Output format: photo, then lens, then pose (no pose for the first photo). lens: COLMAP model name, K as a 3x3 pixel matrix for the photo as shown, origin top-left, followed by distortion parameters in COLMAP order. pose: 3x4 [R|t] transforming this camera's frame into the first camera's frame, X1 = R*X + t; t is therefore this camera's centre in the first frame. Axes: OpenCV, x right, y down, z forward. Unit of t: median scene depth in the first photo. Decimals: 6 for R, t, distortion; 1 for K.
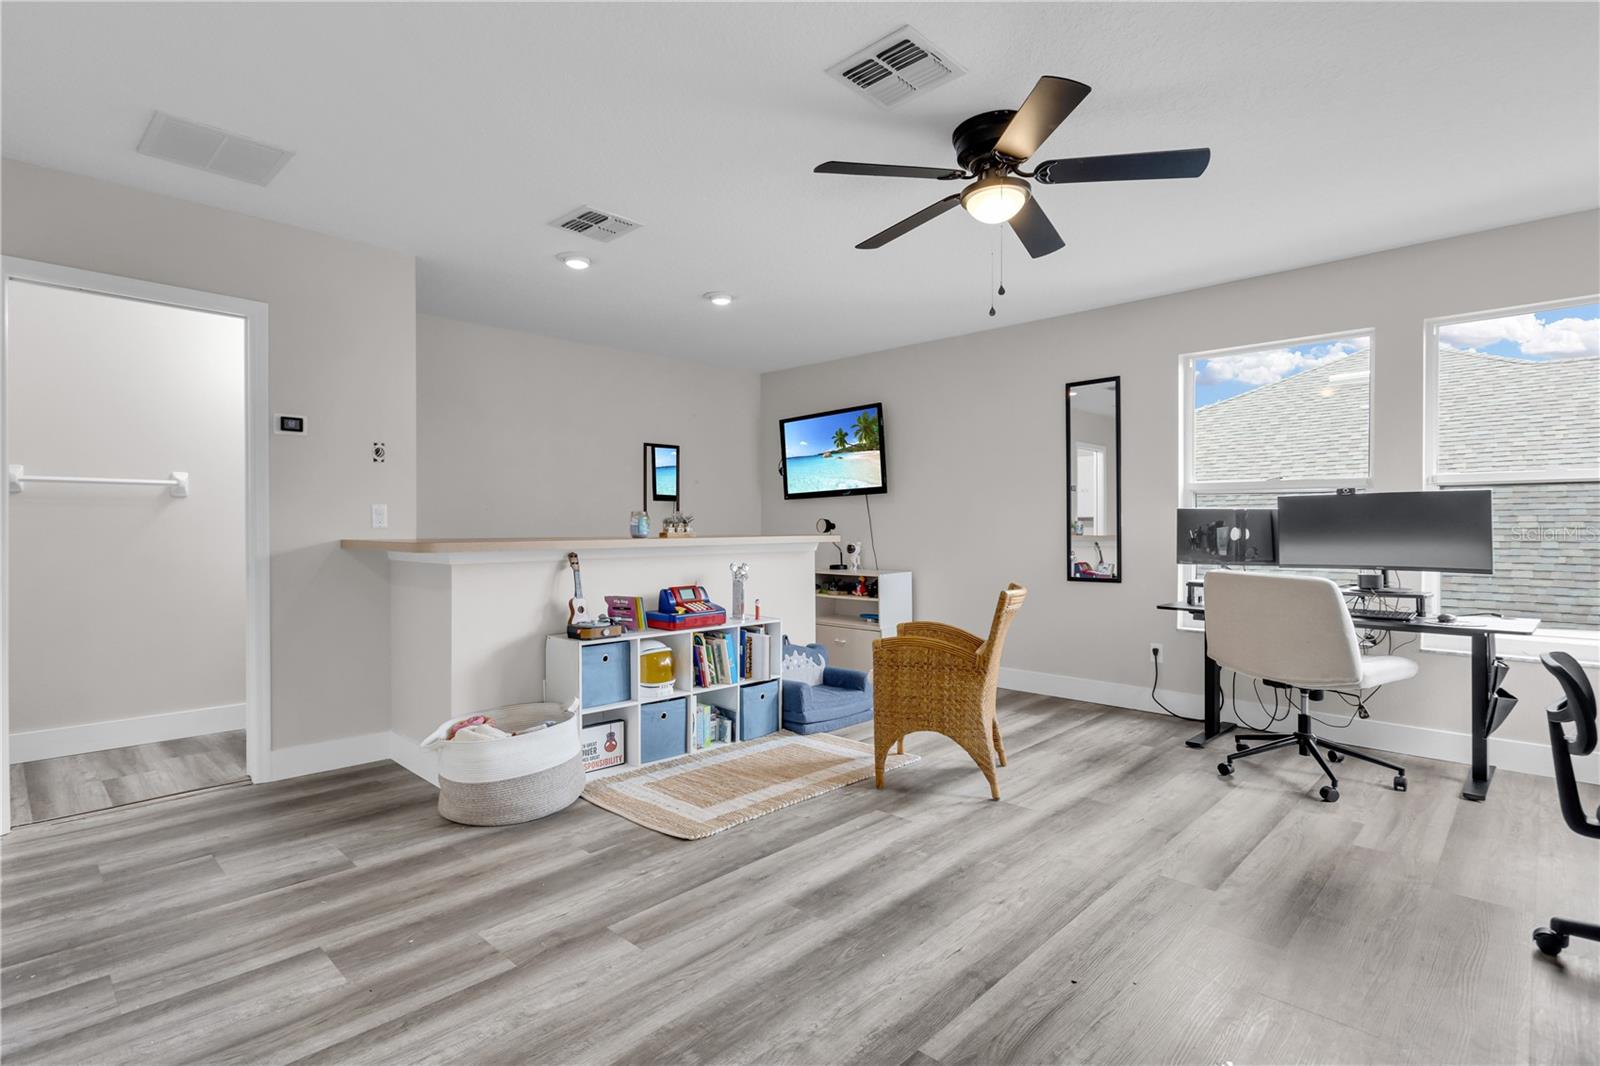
lens RADIAL K [[784.9, 0, 797.8], [0, 784.9, 526.5], [0, 0, 1]] dist [0.000836, -0.002581]
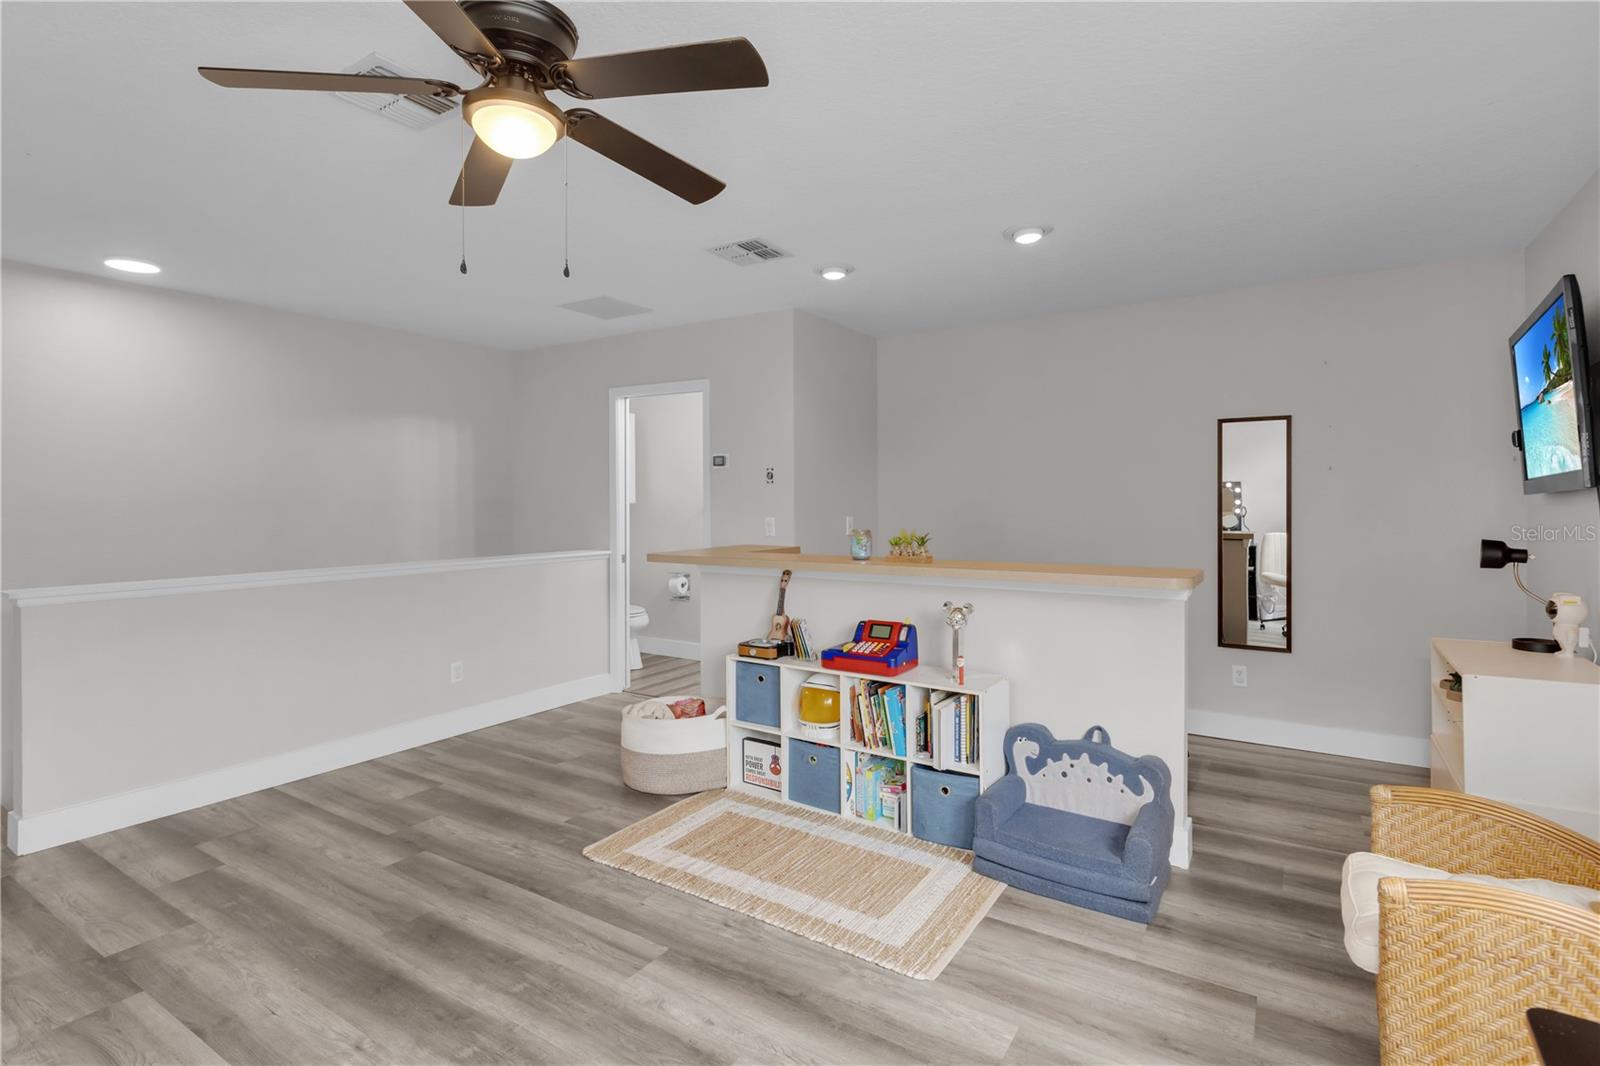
lens RADIAL K [[784.9, 0, 778.1], [0, 784.9, 511.2], [0, 0, 1]] dist [0.000836, -0.002581]
pose [[0.179583, 0.014264, -0.983639, 1.017903], [0.003244, 0.999881, 0.015092, -0.083693], [0.983737, -0.005901, 0.179516, 1.153442]]
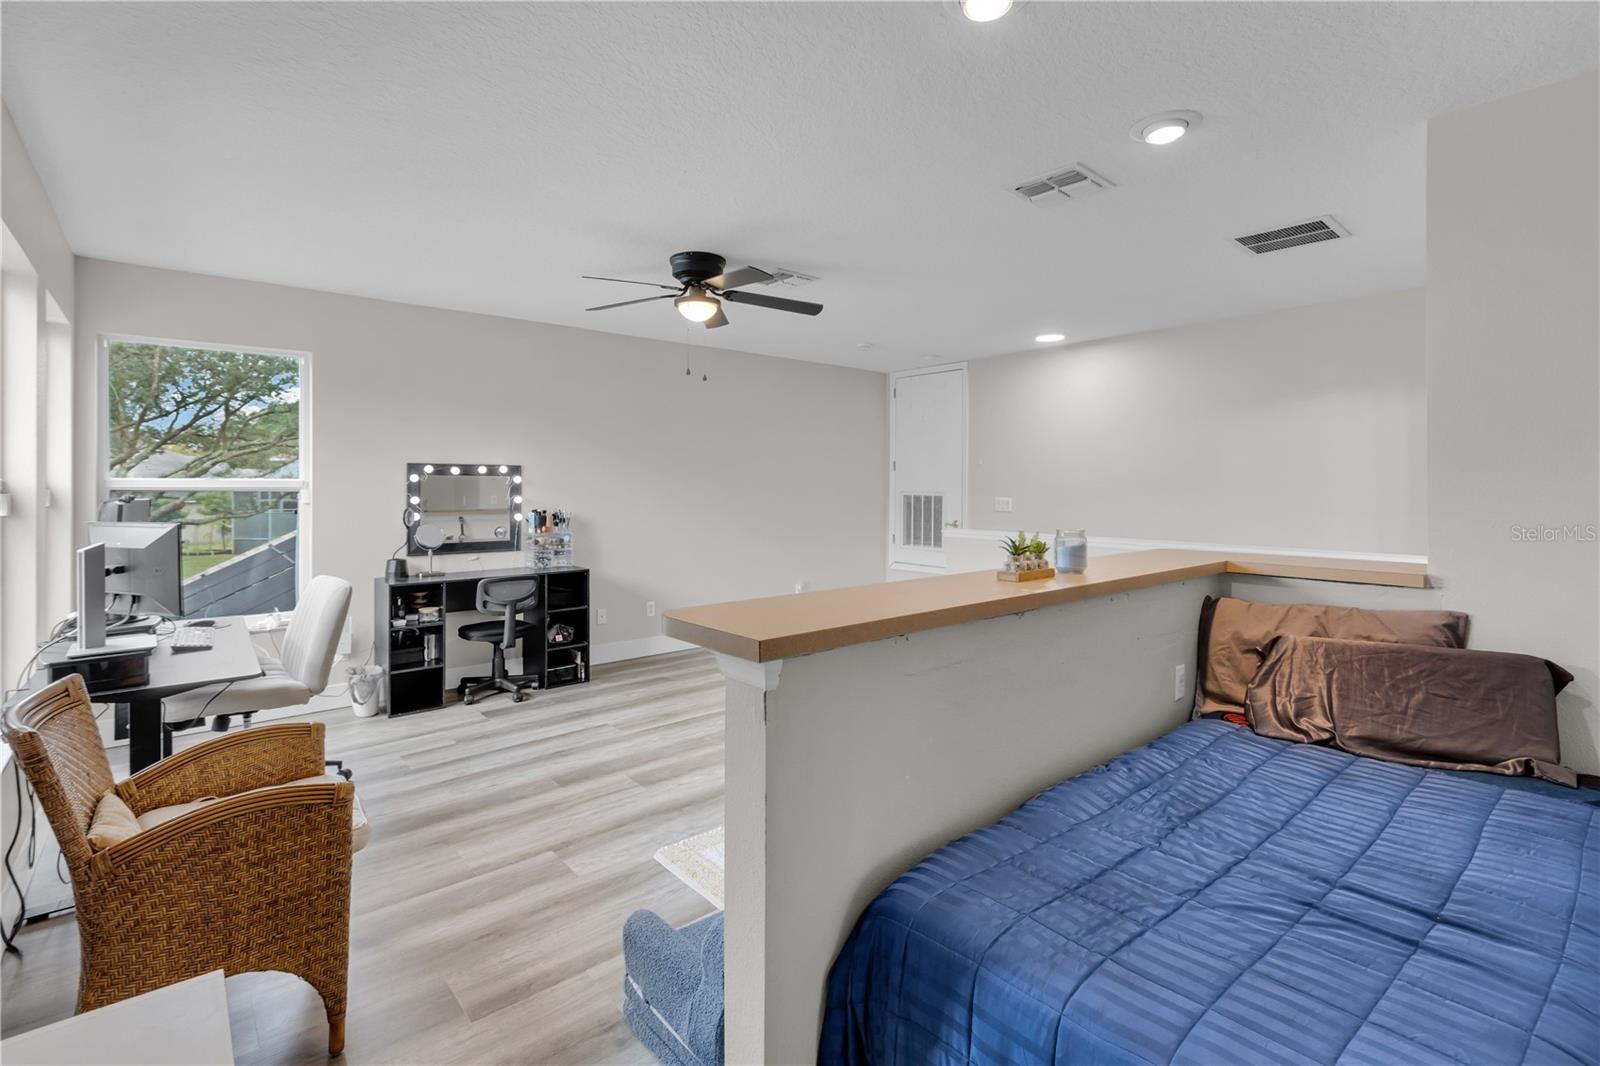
lens RADIAL K [[730.8, 0, 798.1], [0, 730.8, 486.6], [0, 0, 1]] dist [0.002755, 0.000258]
pose [[-0.995347, 0.003201, 0.096298, -0.068335], [0.003828, 0.999973, 0.006324, -0.089443], [-0.096275, 0.006664, -0.995332, 2.453266]]
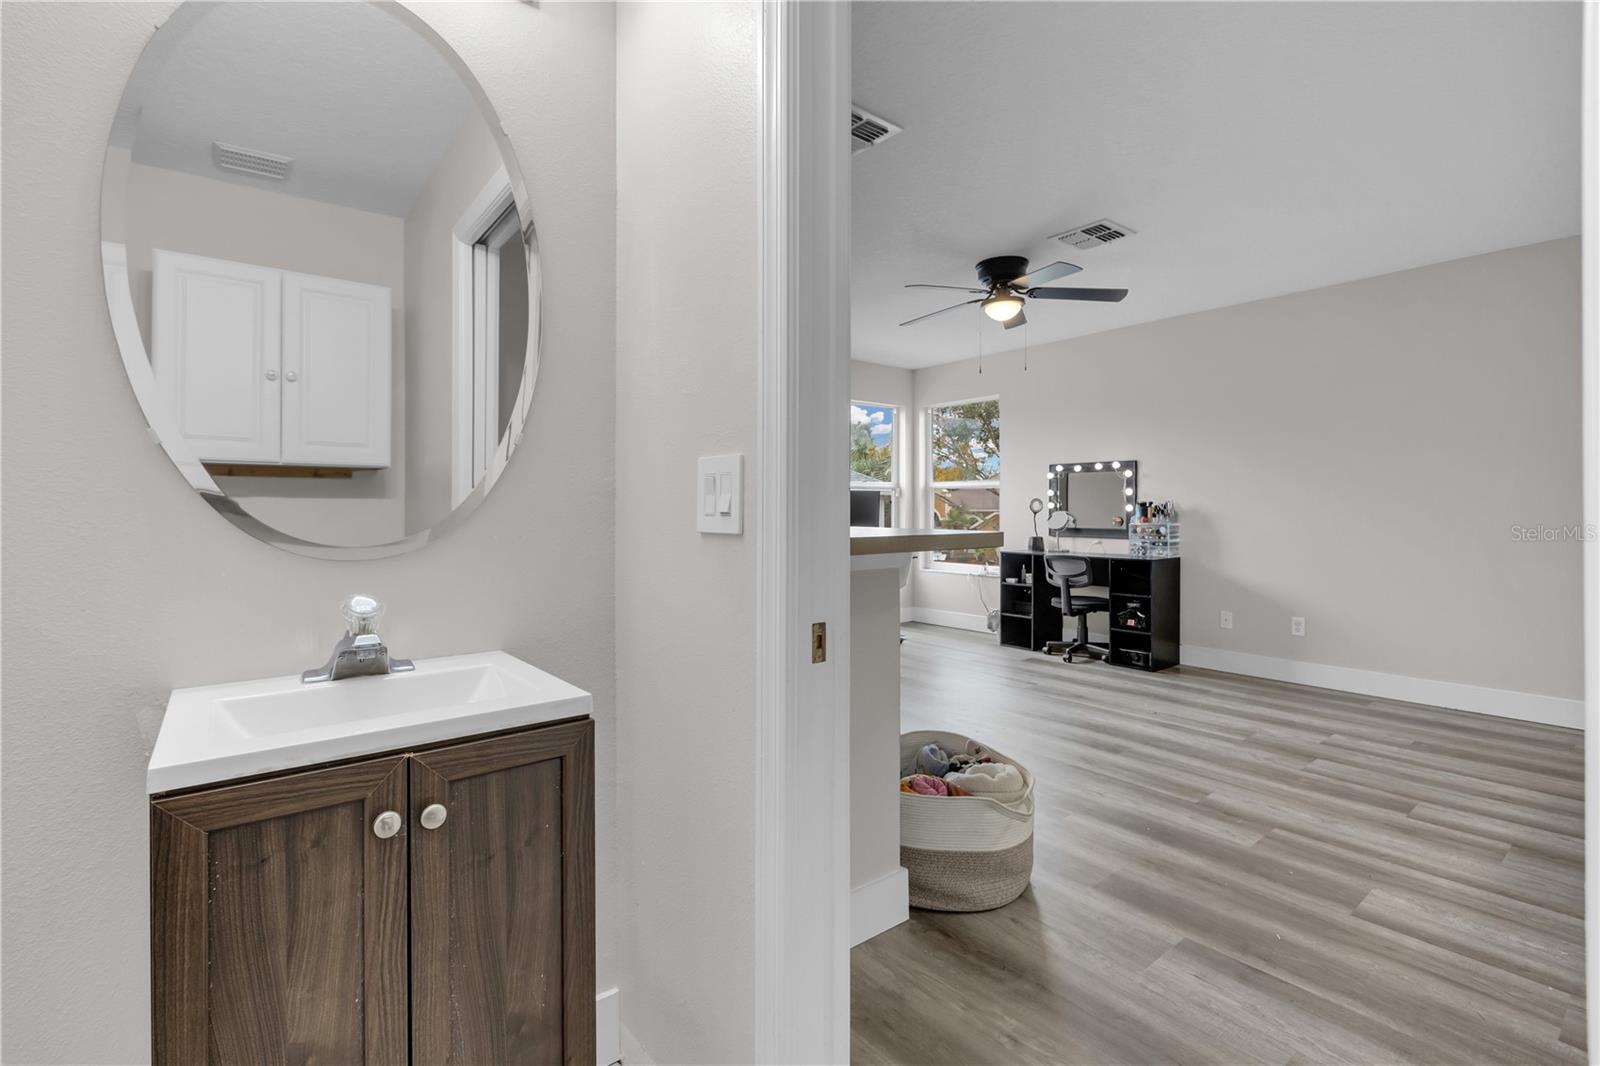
lens RADIAL K [[713.6, 0, 781.8], [0, 713.6, 507.4], [0, 0, 1]] dist [-0.001722, 0.001345]
pose [[0.145487, 0.001485, 0.989359, -1.328563], [0.002039, 0.999996, -0.001801, 0.000531], [-0.989358, 0.002279, 0.145484, 1.292591]]
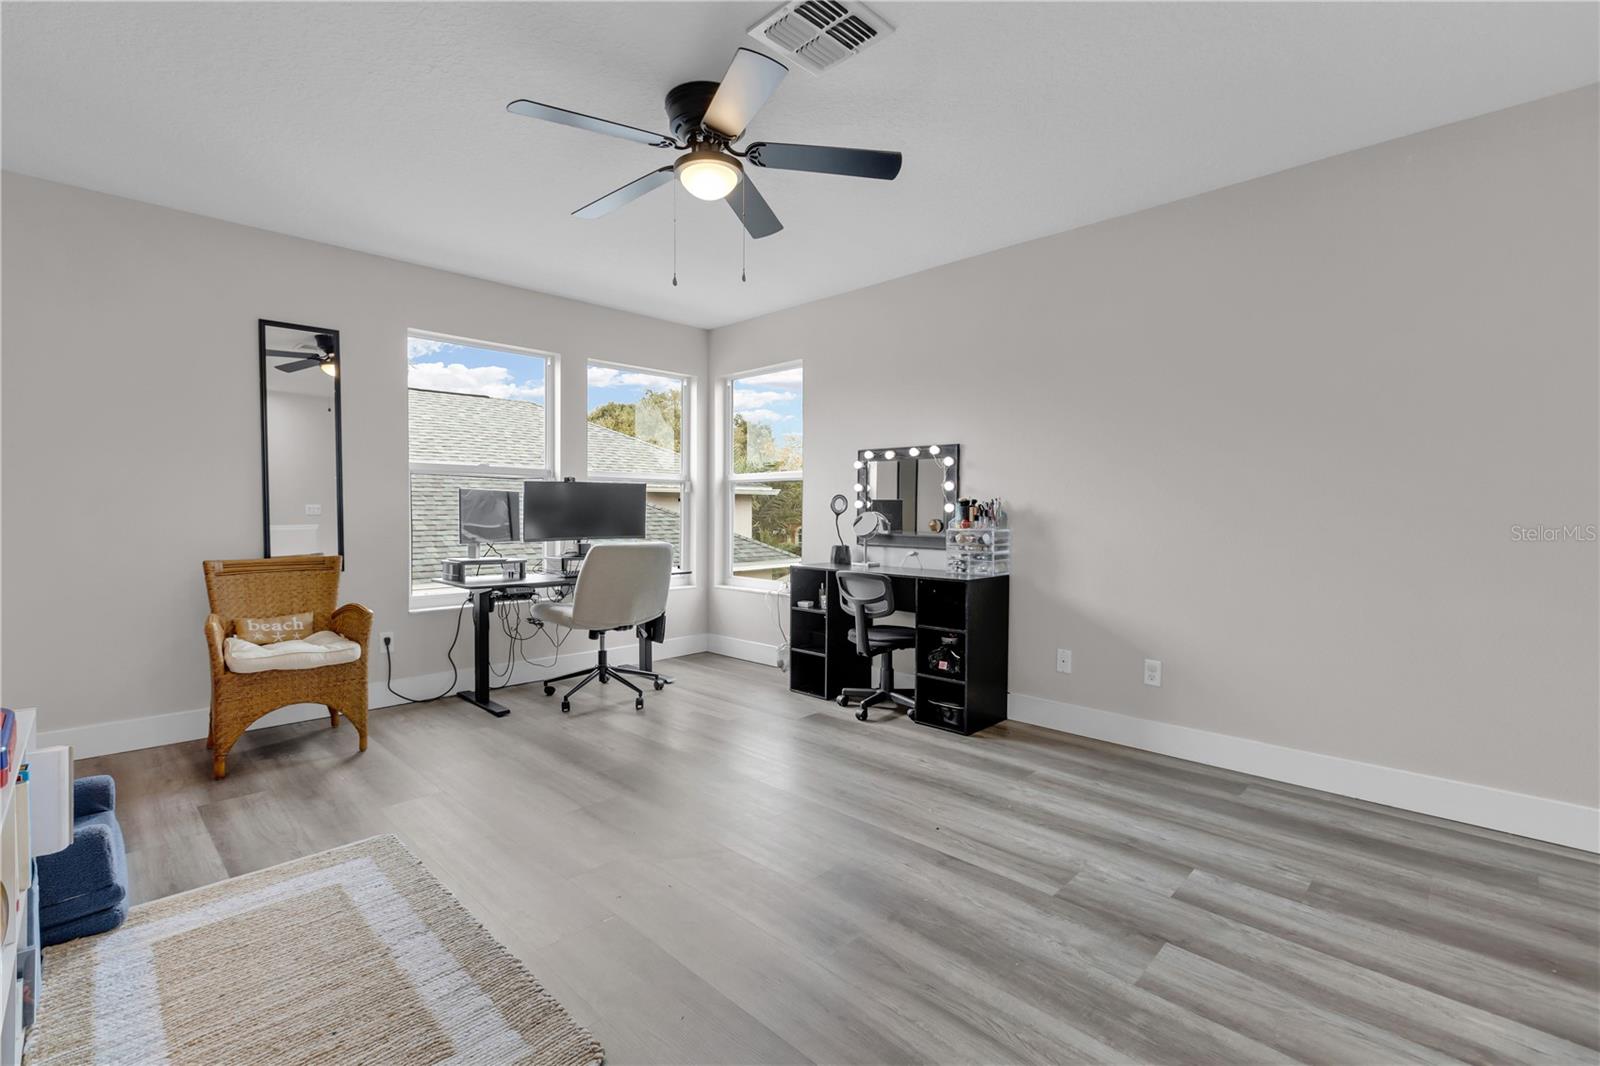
lens RADIAL K [[713.6, 0, 785.4], [0, 713.6, 526.2], [0, 0, 1]] dist [-0.001722, 0.001345]
pose [[0.016142, -0.022770, 0.999610, -0.682010], [-0.002189, 0.999737, 0.022808, 0.005639], [-0.999867, -0.002557, 0.016088, 0.926542]]
